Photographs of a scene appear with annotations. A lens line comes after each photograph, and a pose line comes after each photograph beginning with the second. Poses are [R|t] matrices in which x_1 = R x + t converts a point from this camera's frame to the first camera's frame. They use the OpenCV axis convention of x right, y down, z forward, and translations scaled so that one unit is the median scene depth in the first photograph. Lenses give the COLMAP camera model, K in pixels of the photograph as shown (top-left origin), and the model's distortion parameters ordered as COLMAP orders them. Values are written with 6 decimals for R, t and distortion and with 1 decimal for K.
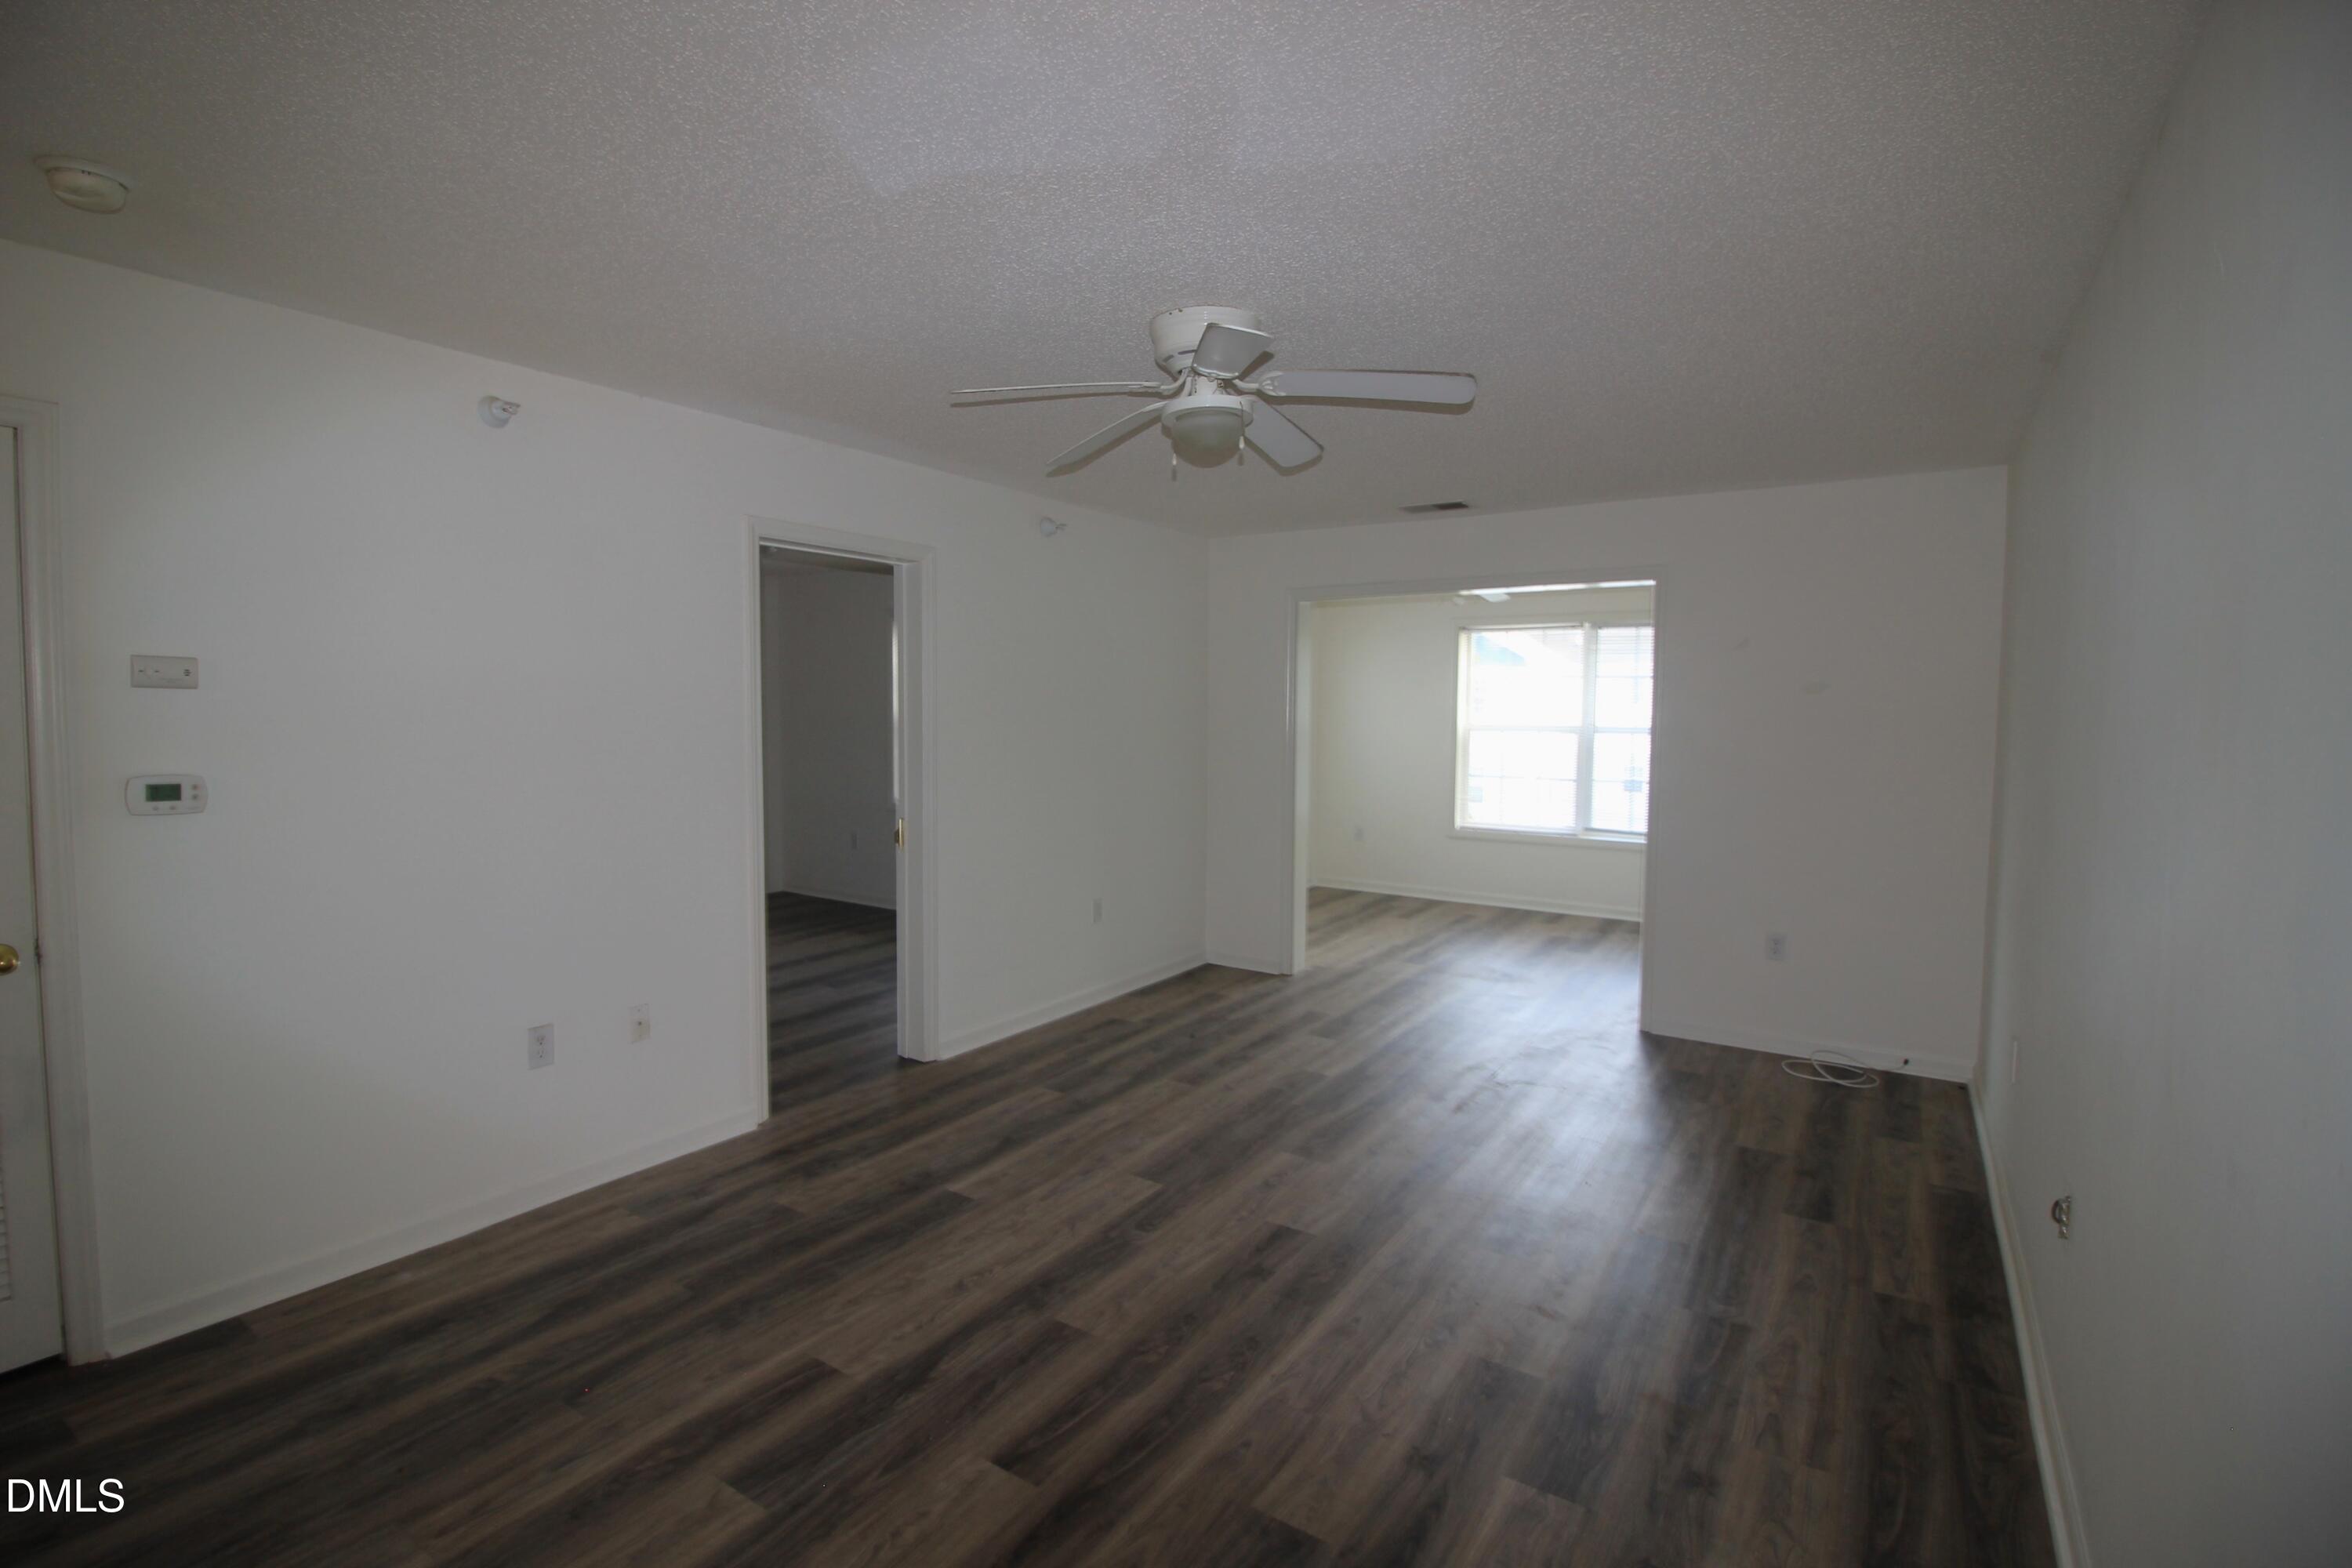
lens RADIAL K [[1096.7, 0, 1173.2], [0, 1096.7, 771.6], [0, 0, 1]] dist [0.001353, -0.013856]
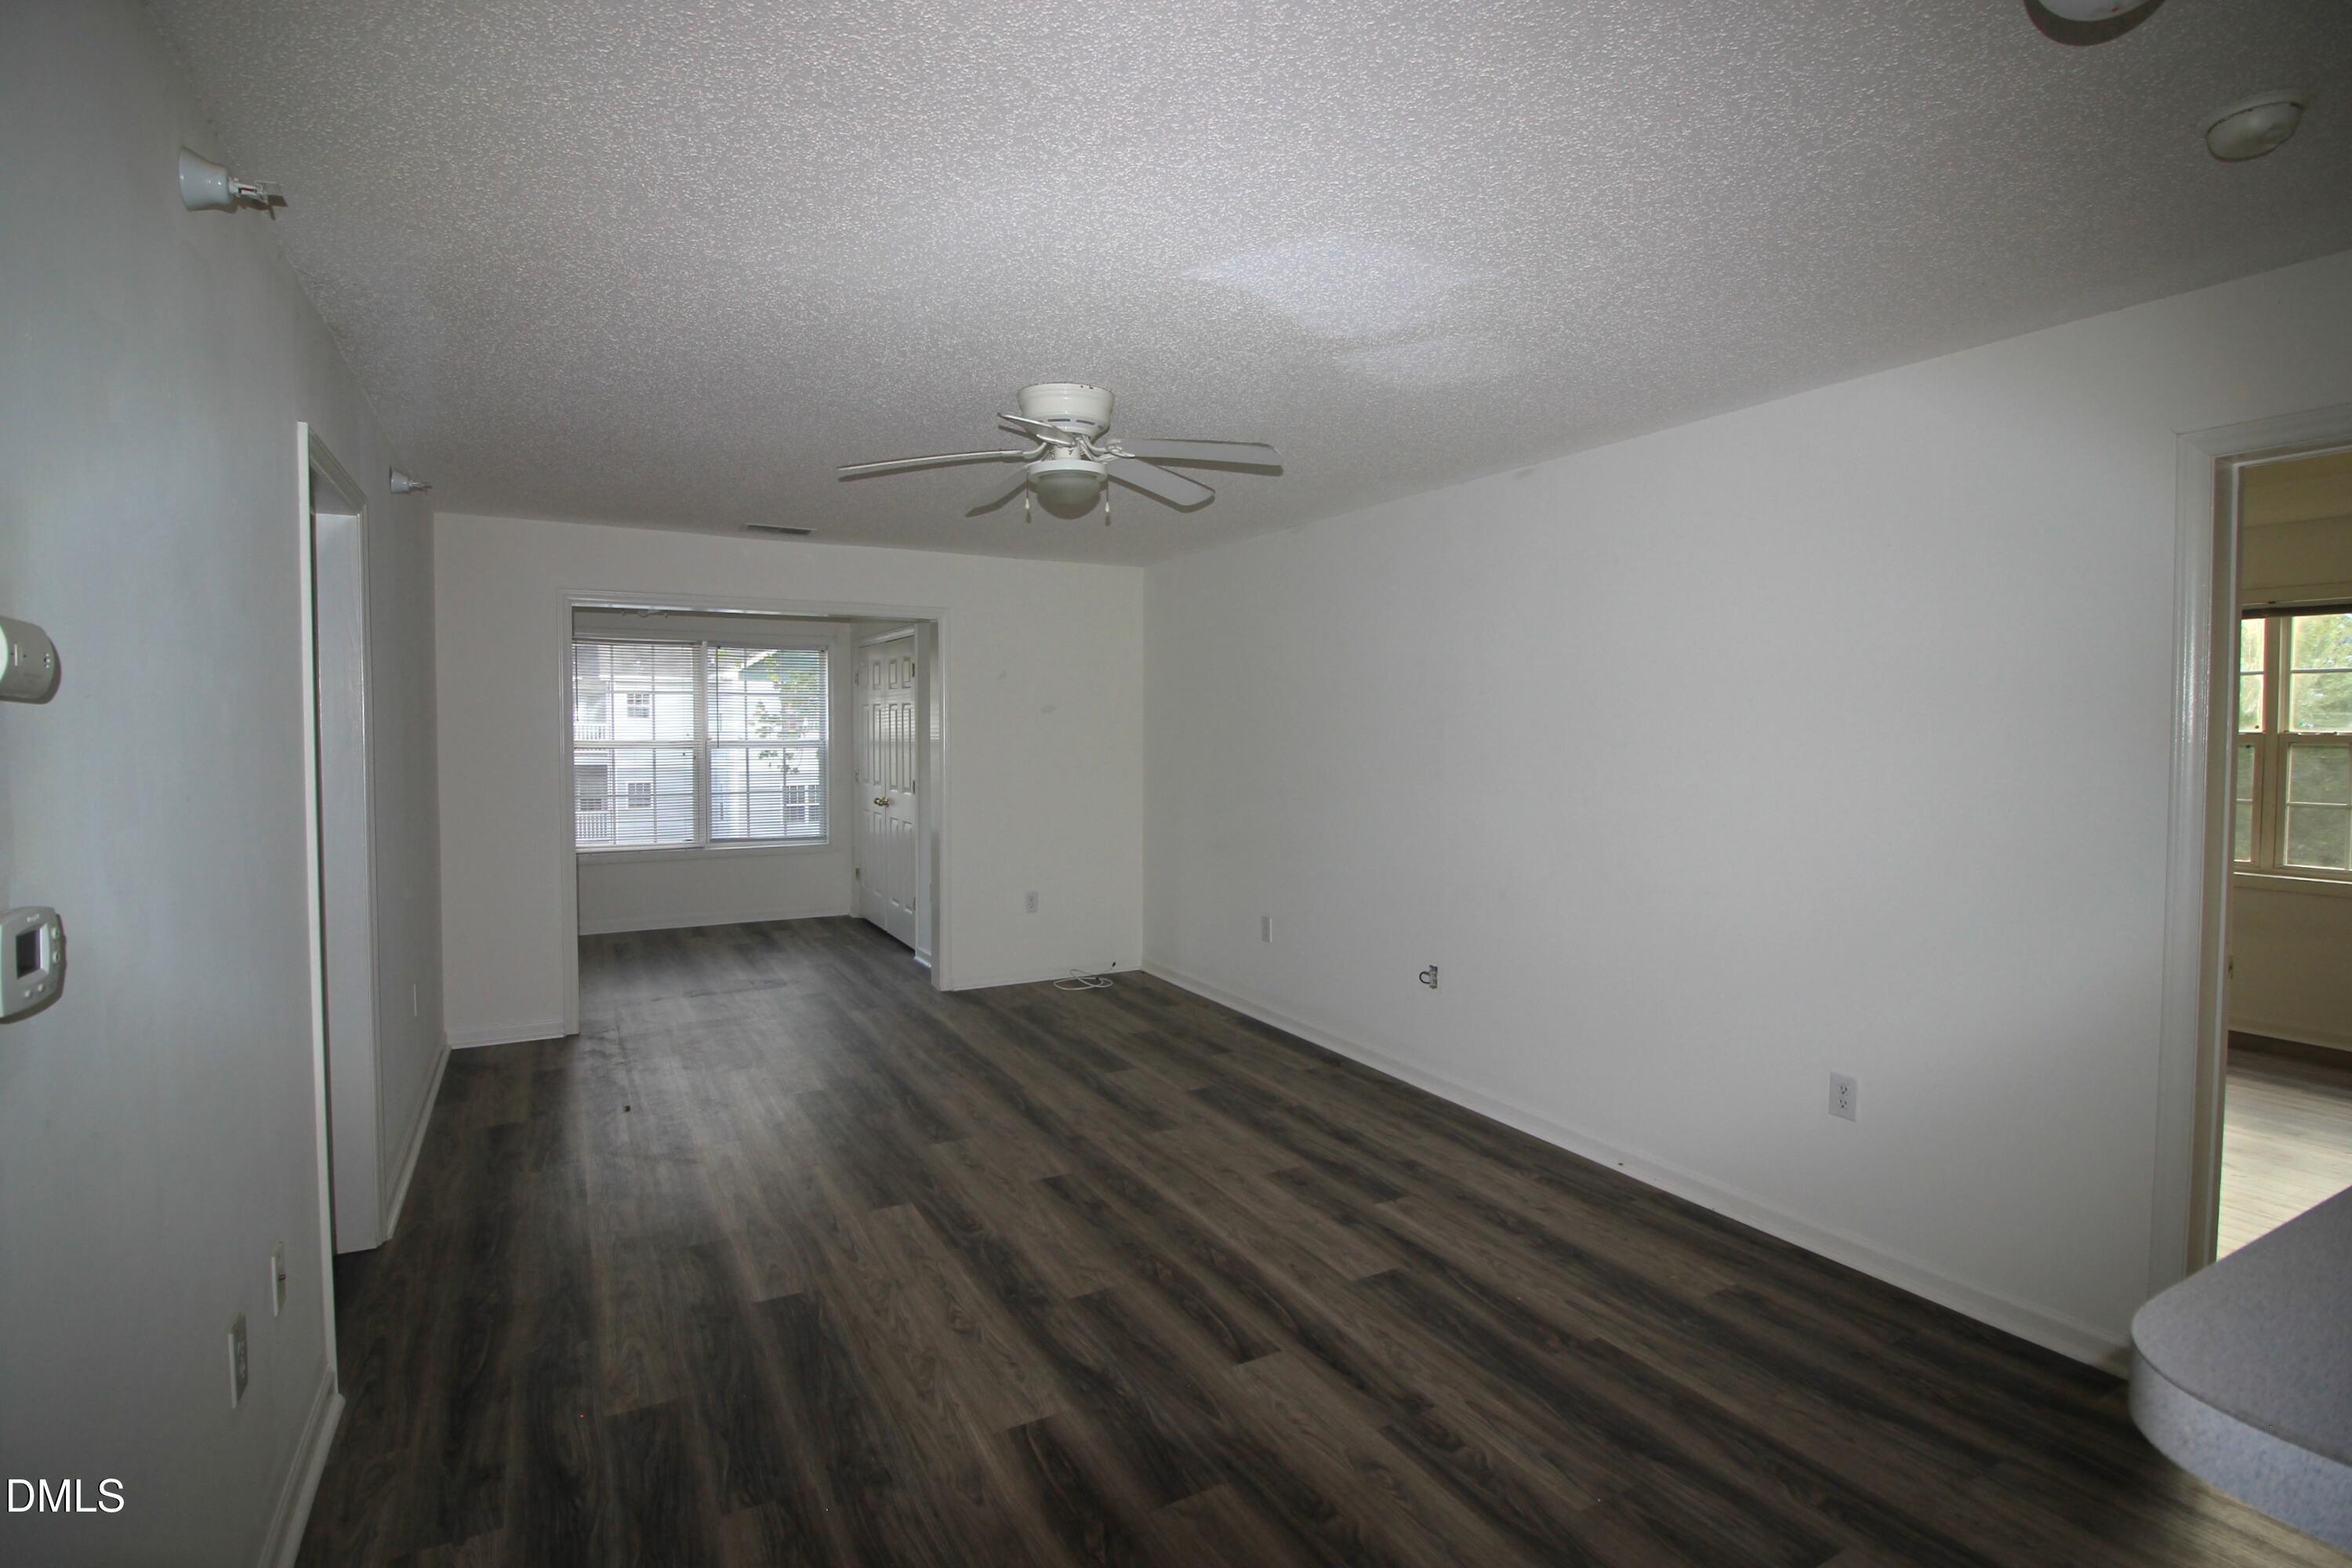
lens RADIAL K [[1096.7, 0, 1173.2], [0, 1096.7, 771.6], [0, 0, 1]] dist [0.001353, -0.013856]
pose [[0.458489, -0.041144, 0.887747, -0.930558], [0.050537, 0.998518, 0.020177, -0.032114], [-0.887262, 0.035613, 0.459889, 0.369615]]
